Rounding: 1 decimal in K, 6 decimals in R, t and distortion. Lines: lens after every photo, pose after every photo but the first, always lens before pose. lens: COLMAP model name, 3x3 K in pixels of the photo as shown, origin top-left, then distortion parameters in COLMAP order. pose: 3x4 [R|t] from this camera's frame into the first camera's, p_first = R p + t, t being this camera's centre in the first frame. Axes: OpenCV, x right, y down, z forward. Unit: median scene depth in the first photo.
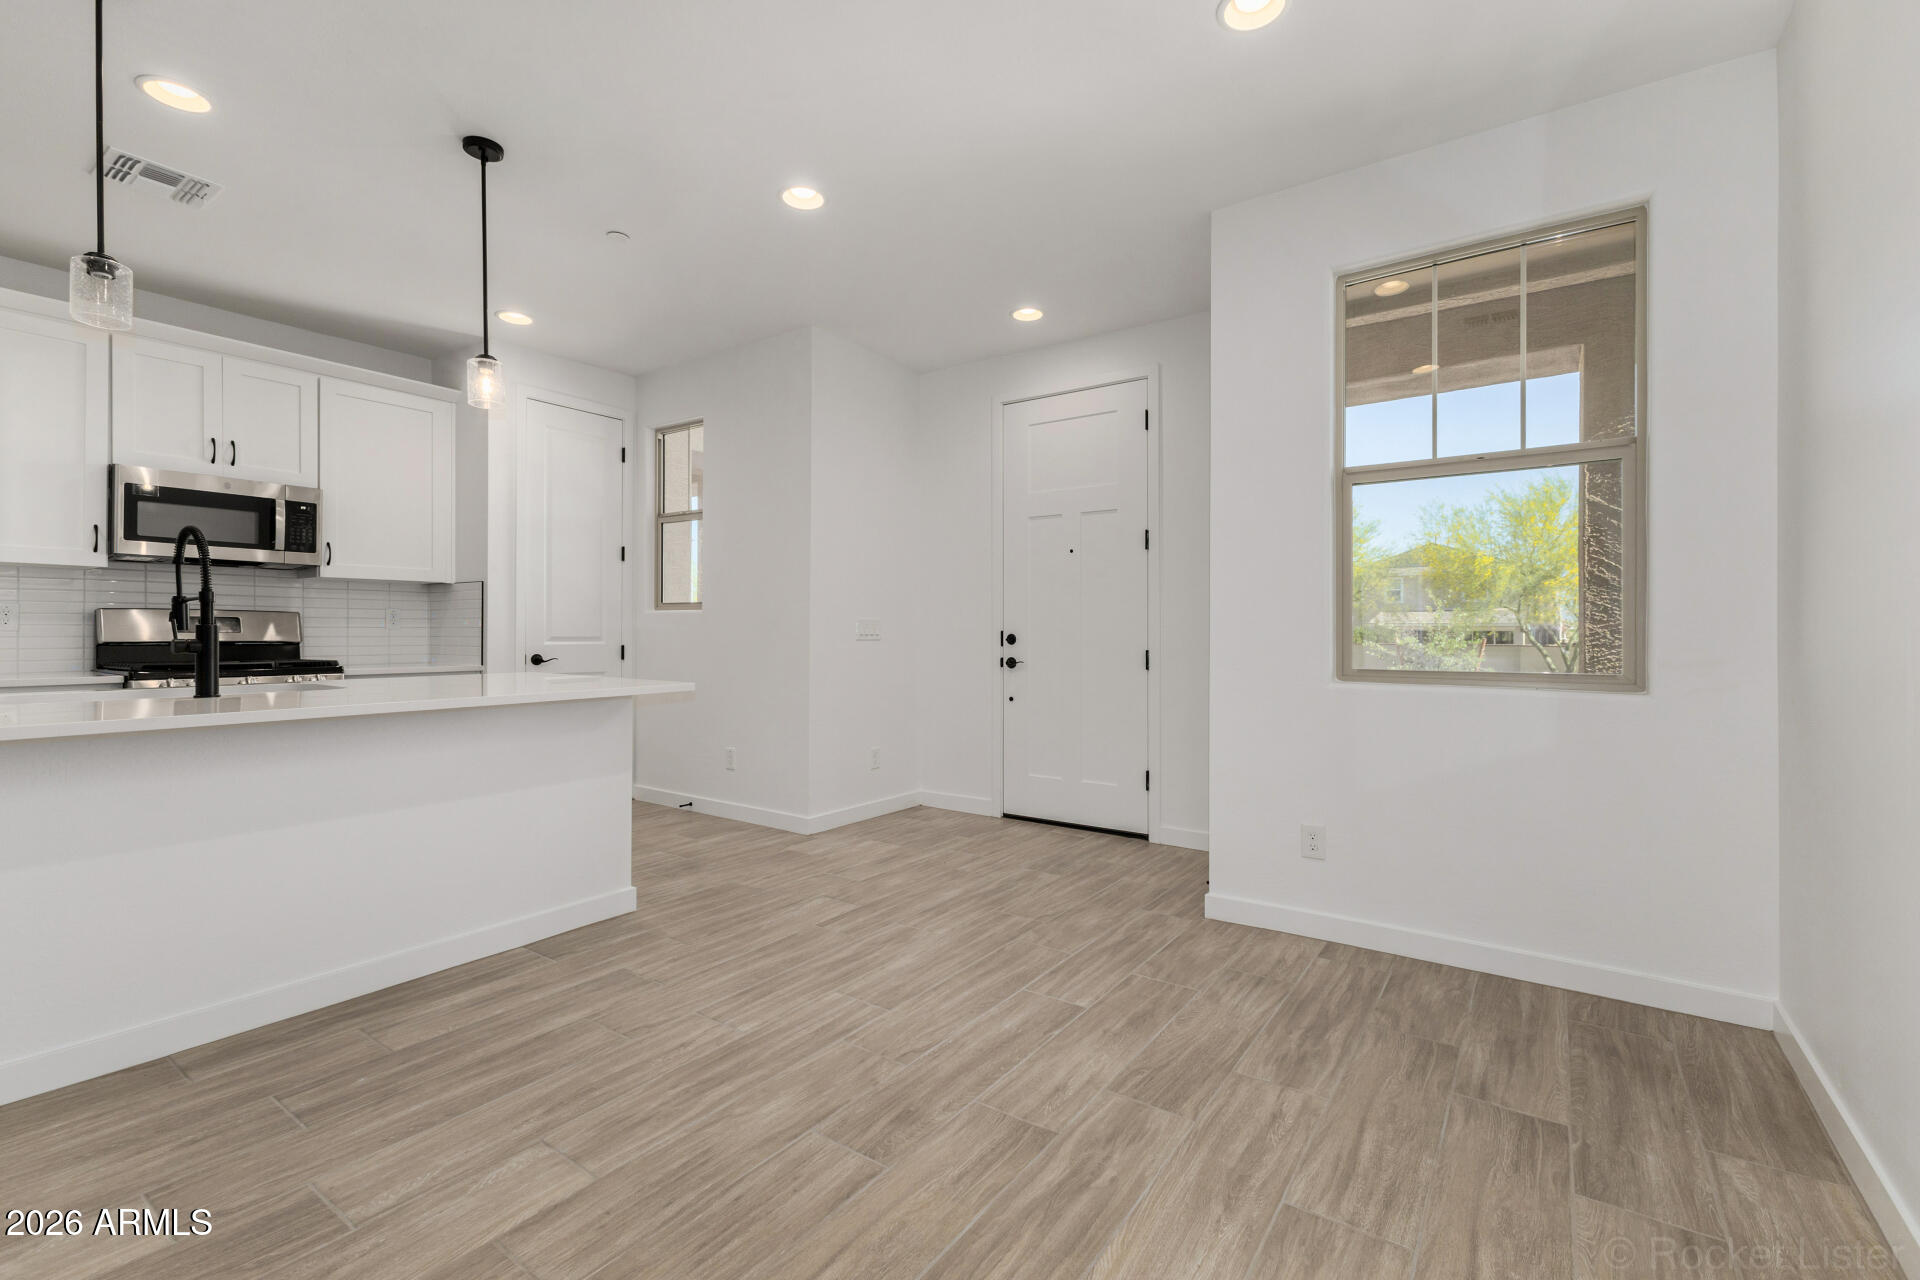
lens RADIAL K [[839.2, 0, 961.0], [0, 839.2, 623.5], [0, 0, 1]] dist [0.020590, -0.008230]
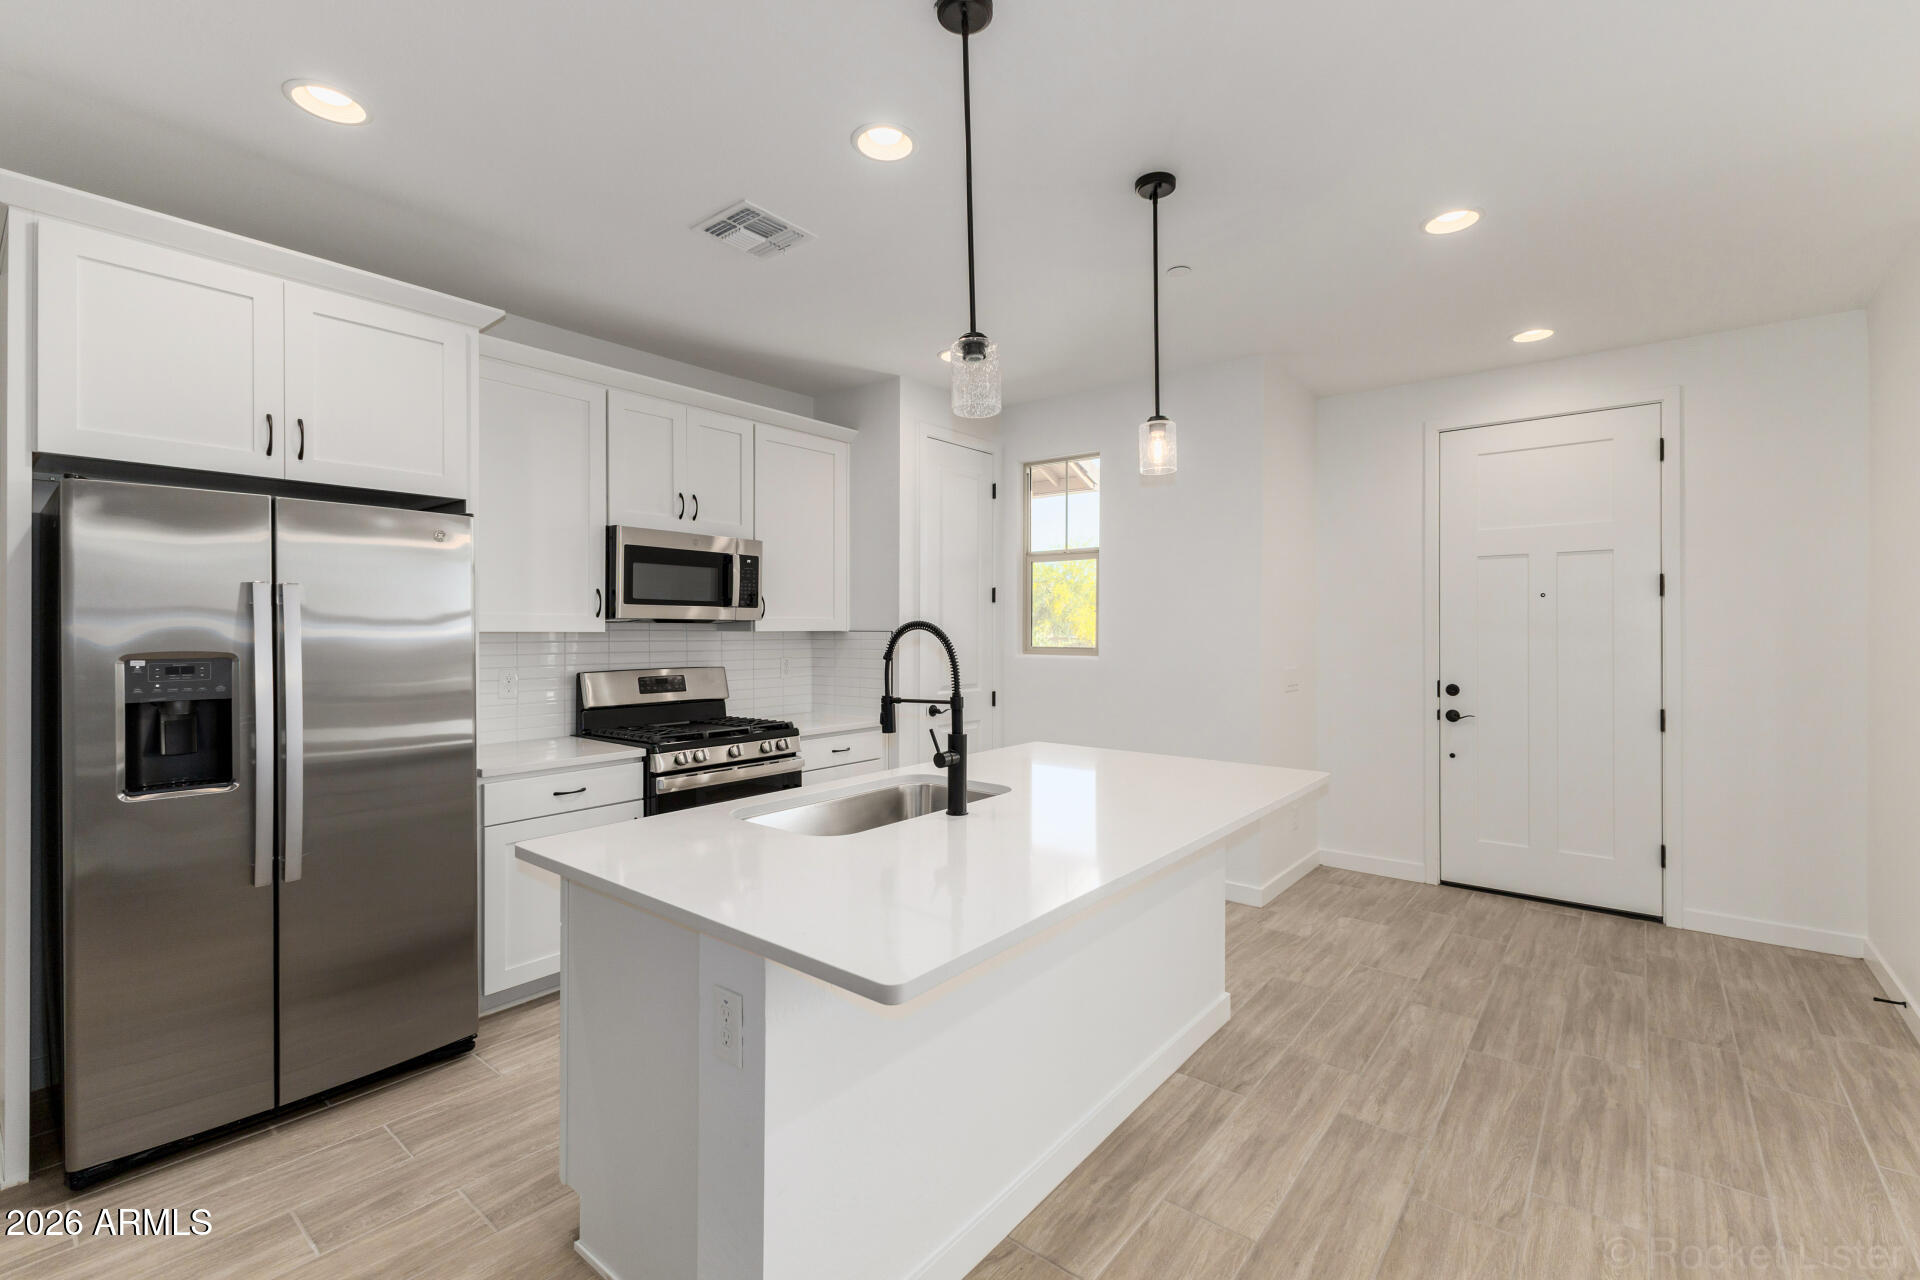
lens RADIAL K [[837.7, 0, 963.2], [0, 837.7, 623.5], [0, 0, 1]] dist [0.016385, -0.000260]
pose [[0.998228, -0.004816, -0.059307, -0.652268], [0.004978, 0.999984, 0.002595, -0.091509], [0.059294, -0.002885, 0.998236, 0.088921]]
